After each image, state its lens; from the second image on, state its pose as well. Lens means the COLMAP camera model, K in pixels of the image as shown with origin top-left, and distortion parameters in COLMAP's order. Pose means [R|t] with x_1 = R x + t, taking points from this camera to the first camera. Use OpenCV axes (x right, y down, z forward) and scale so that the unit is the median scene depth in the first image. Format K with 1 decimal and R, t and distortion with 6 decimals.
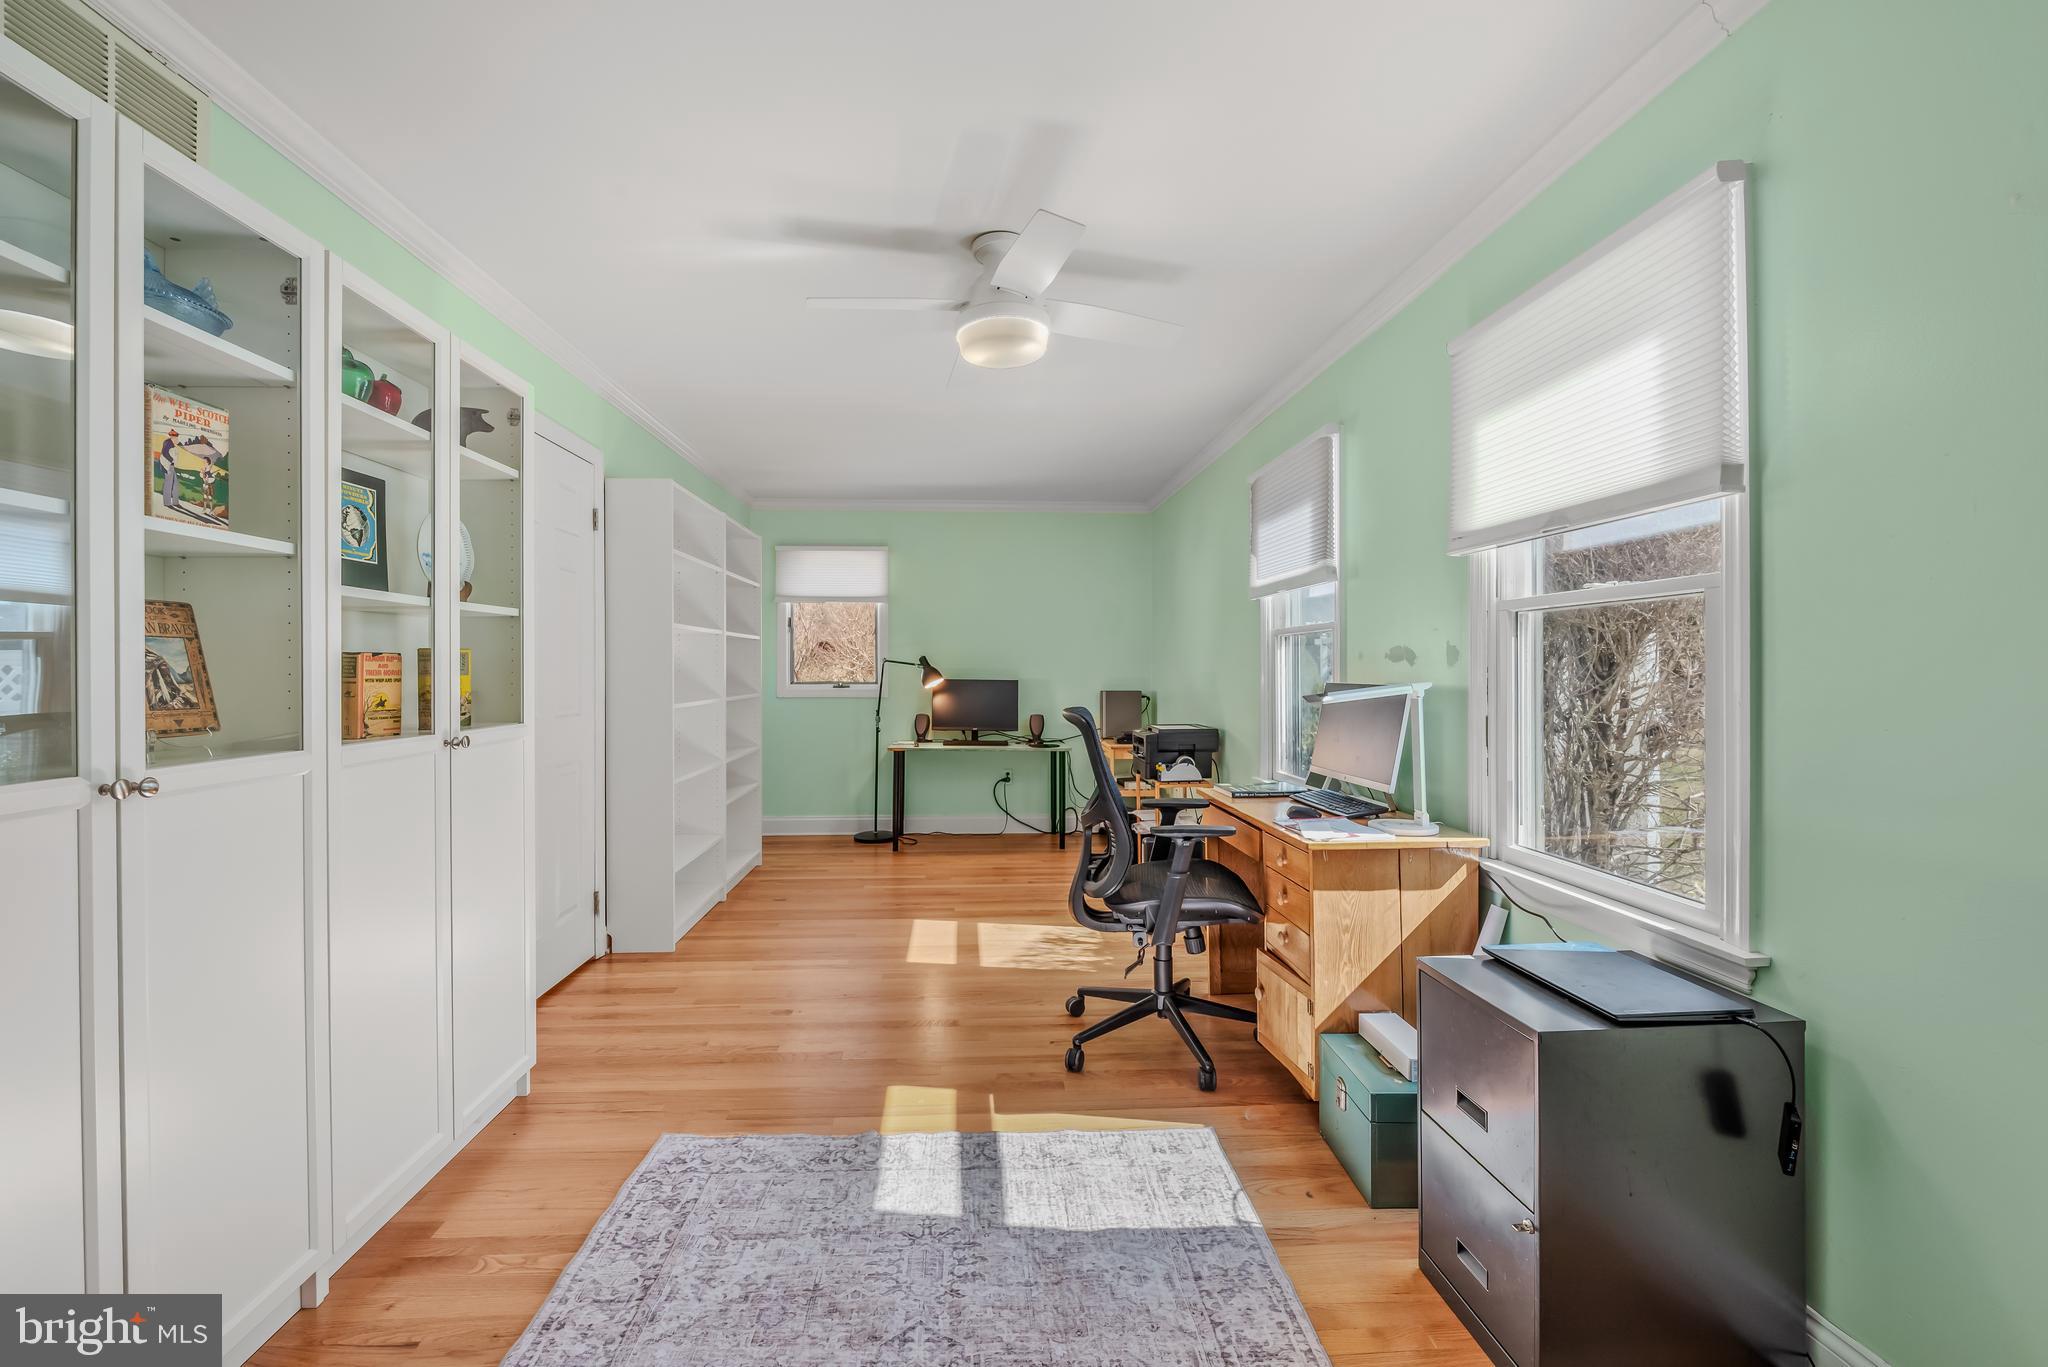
lens RADIAL K [[858.6, 0, 1019.8], [0, 858.6, 675.2], [0, 0, 1]] dist [-0.007422, -0.000632]
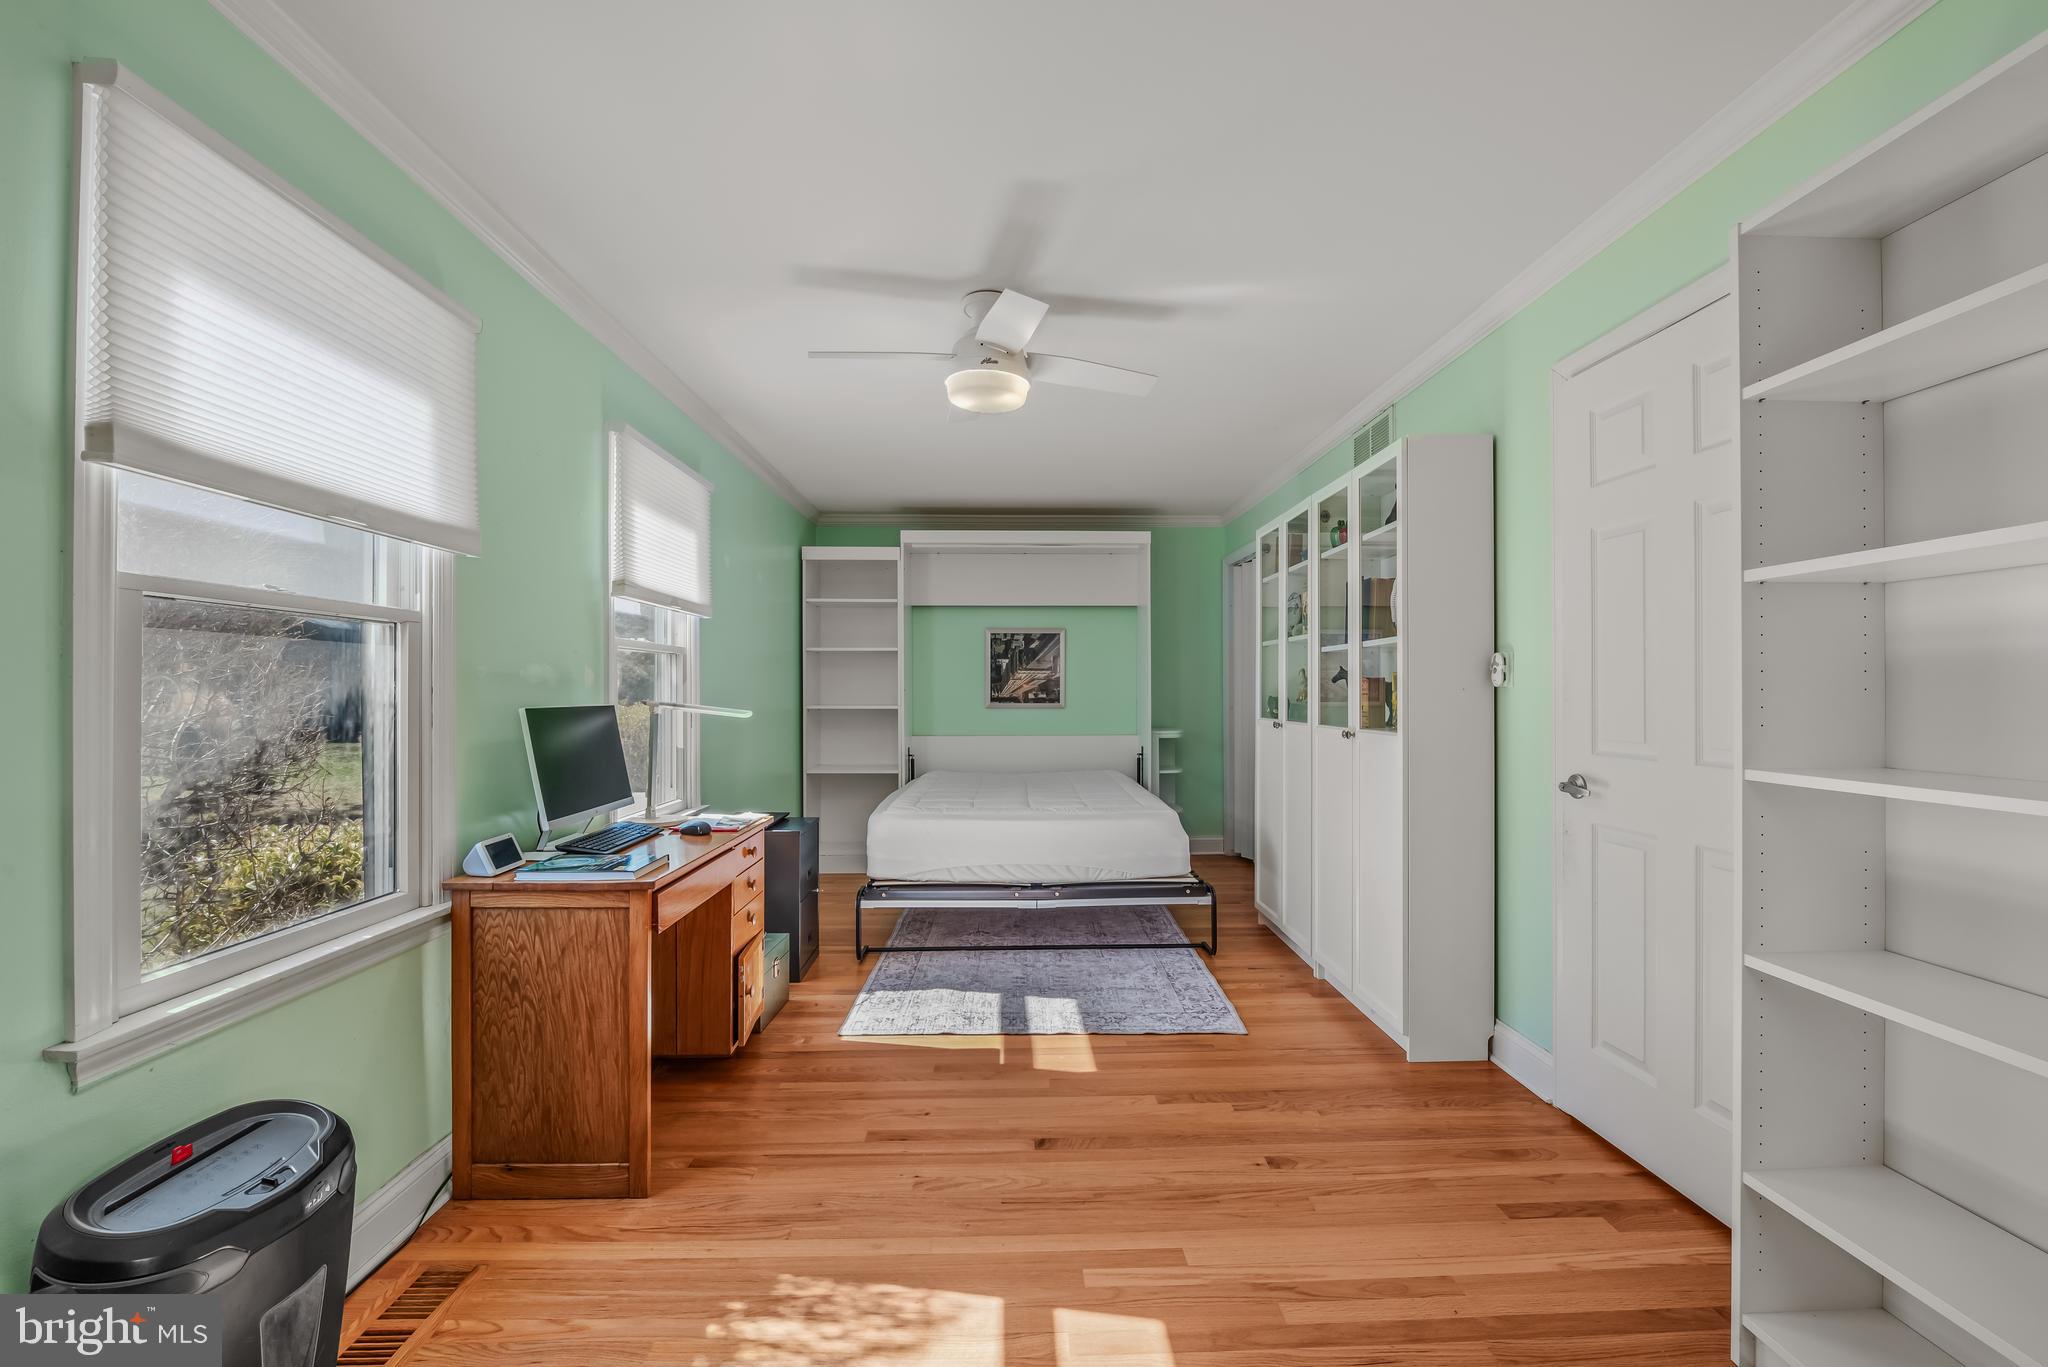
lens RADIAL K [[858.6, 0, 1026.7], [0, 858.6, 686.2], [0, 0, 1]] dist [-0.007422, -0.000632]
pose [[-0.999120, 0.000515, 0.041946, -0.130840], [0.000607, 0.999997, 0.002170, -0.015601], [-0.041945, 0.002194, -0.999118, 2.464130]]
